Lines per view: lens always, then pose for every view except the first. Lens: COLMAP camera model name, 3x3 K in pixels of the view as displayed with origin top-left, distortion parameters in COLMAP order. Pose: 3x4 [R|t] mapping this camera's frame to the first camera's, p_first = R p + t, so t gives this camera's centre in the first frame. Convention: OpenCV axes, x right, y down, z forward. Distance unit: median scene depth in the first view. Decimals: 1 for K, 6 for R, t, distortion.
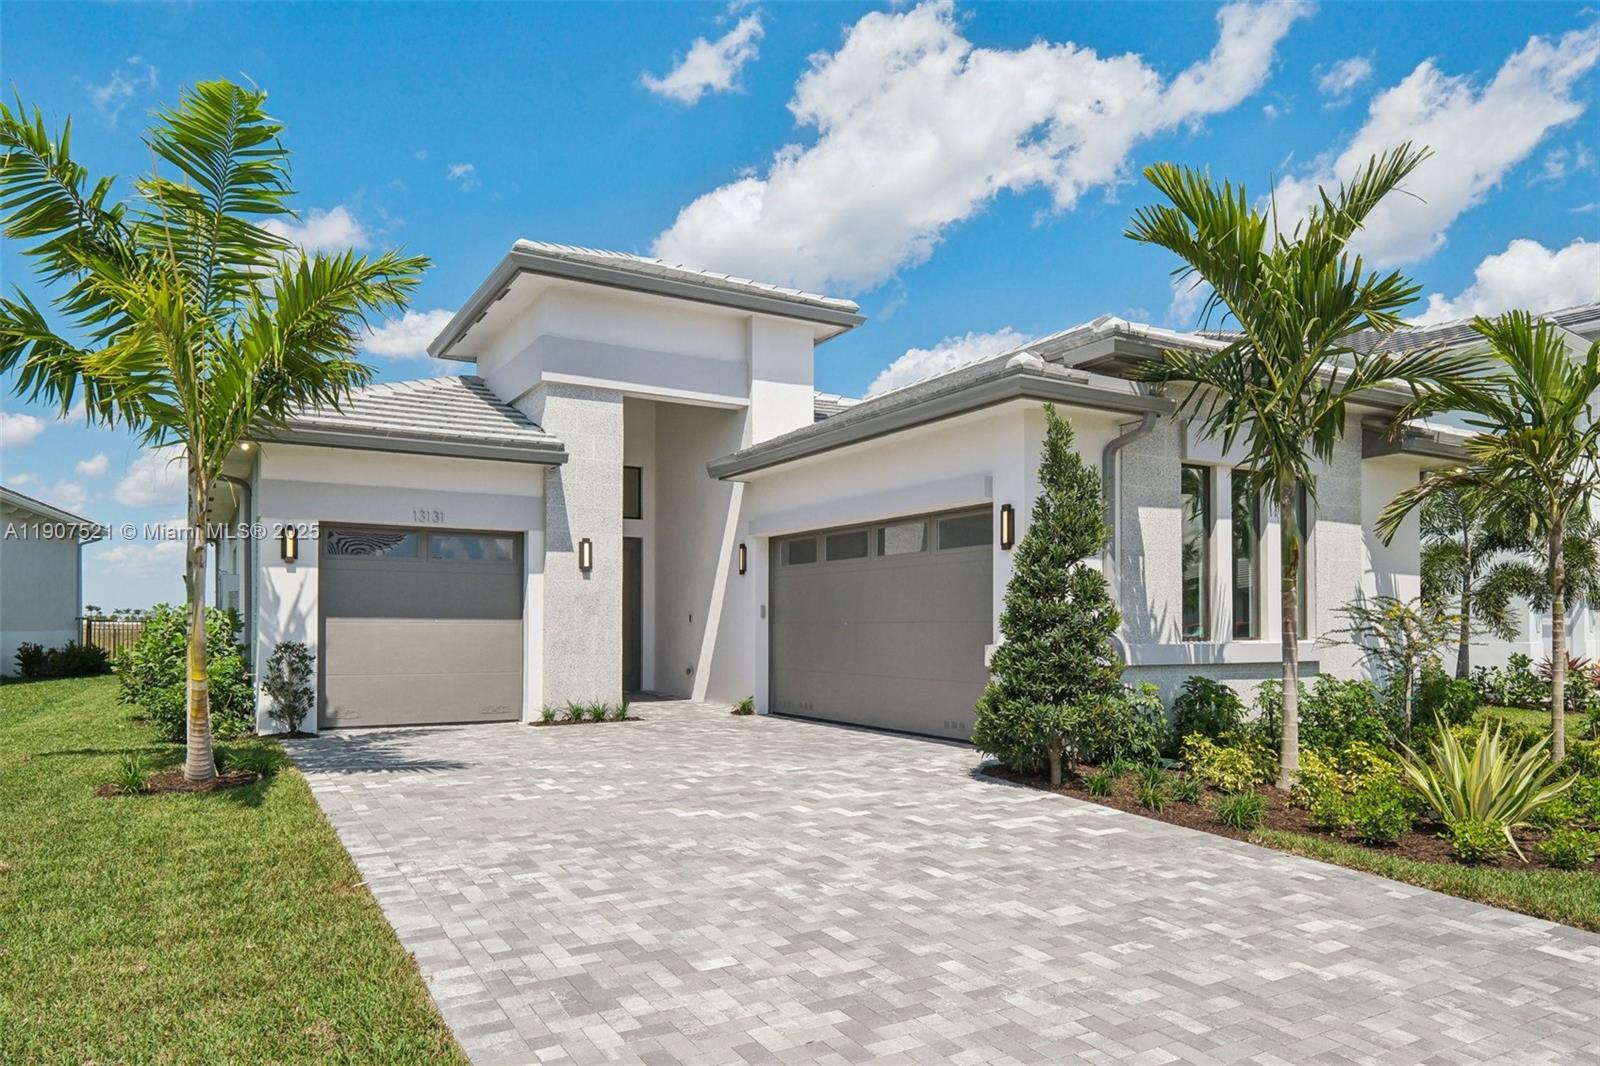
lens RADIAL K [[1026.0, 0, 793.1], [0, 1026.0, 626.9], [0, 0, 1]] dist [0.003848, 0.001421]
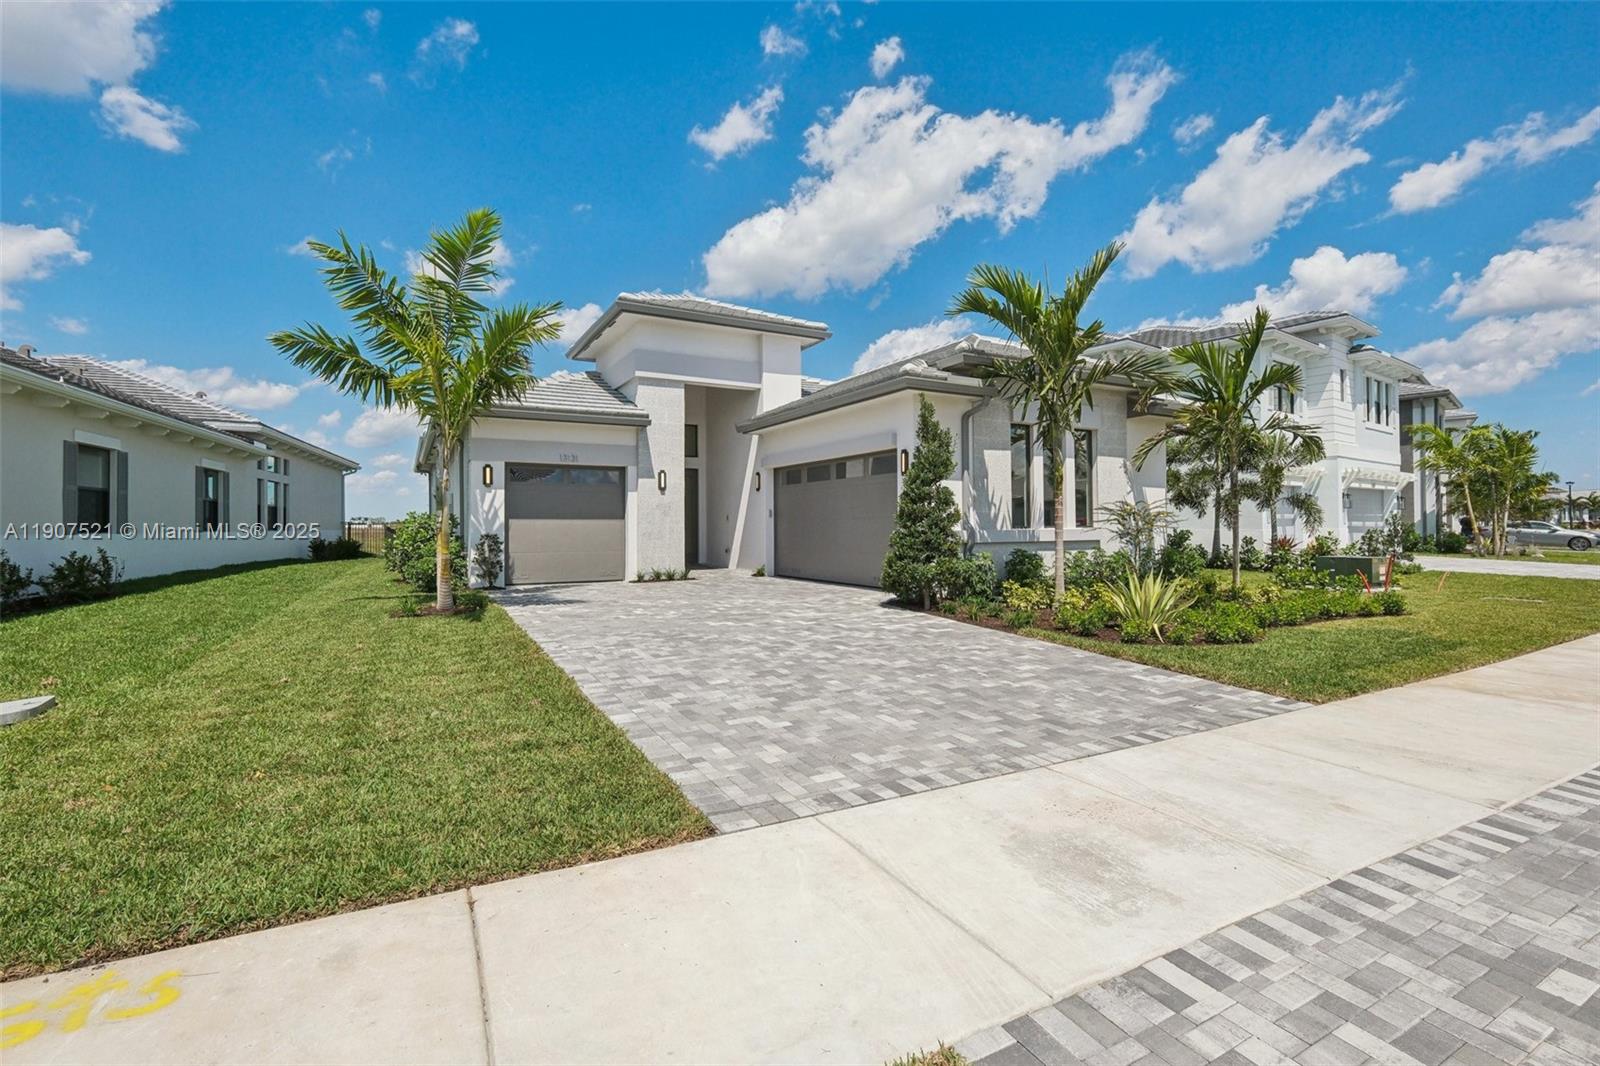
lens RADIAL K [[710.5, 0, 798.1], [0, 710.5, 520.4], [0, 0, 1]] dist [-0.001695, 0.000171]
pose [[0.999799, -0.008242, -0.018264, 0.048477], [0.008097, 0.999935, -0.008007, 0.007524], [0.018329, 0.007858, 0.999801, -0.183980]]
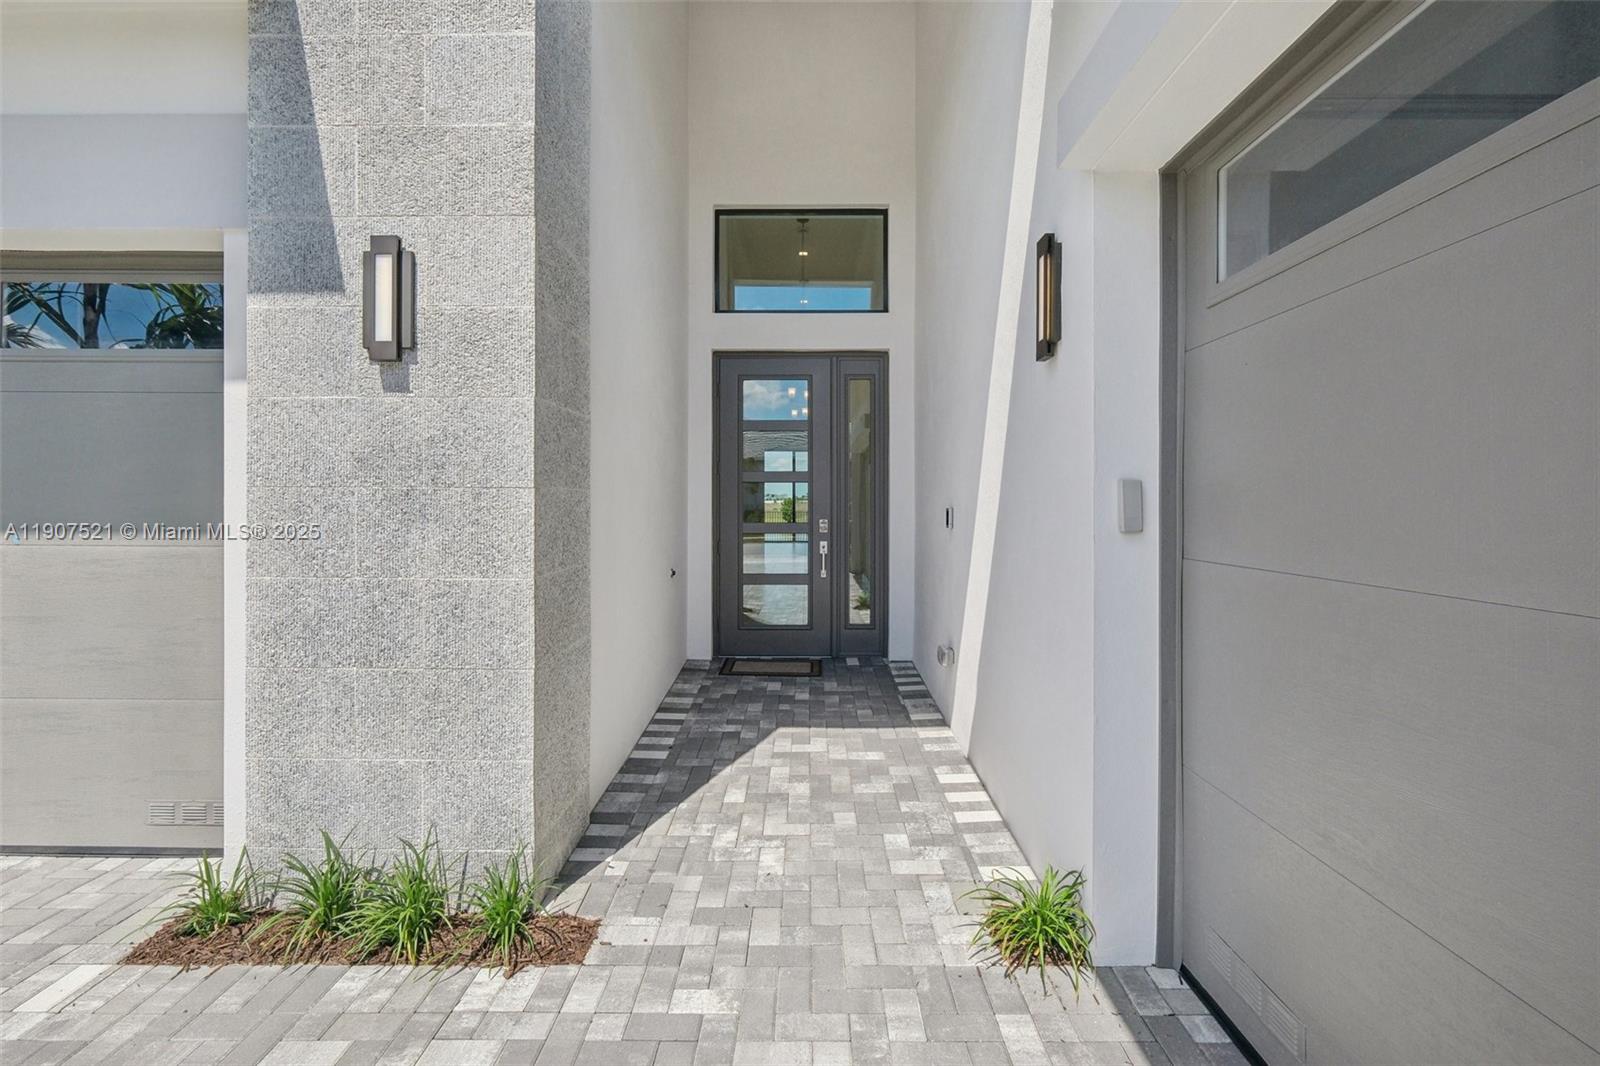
lens RADIAL K [[713.1, 0, 808.1], [0, 713.1, 499.3], [0, 0, 1]] dist [-0.001327, 0.000092]
pose [[0.869055, -0.001778, -0.494712, -0.017327], [-0.000351, 0.999991, -0.004210, -0.021527], [0.494715, 0.003833, 0.869047, 1.120004]]
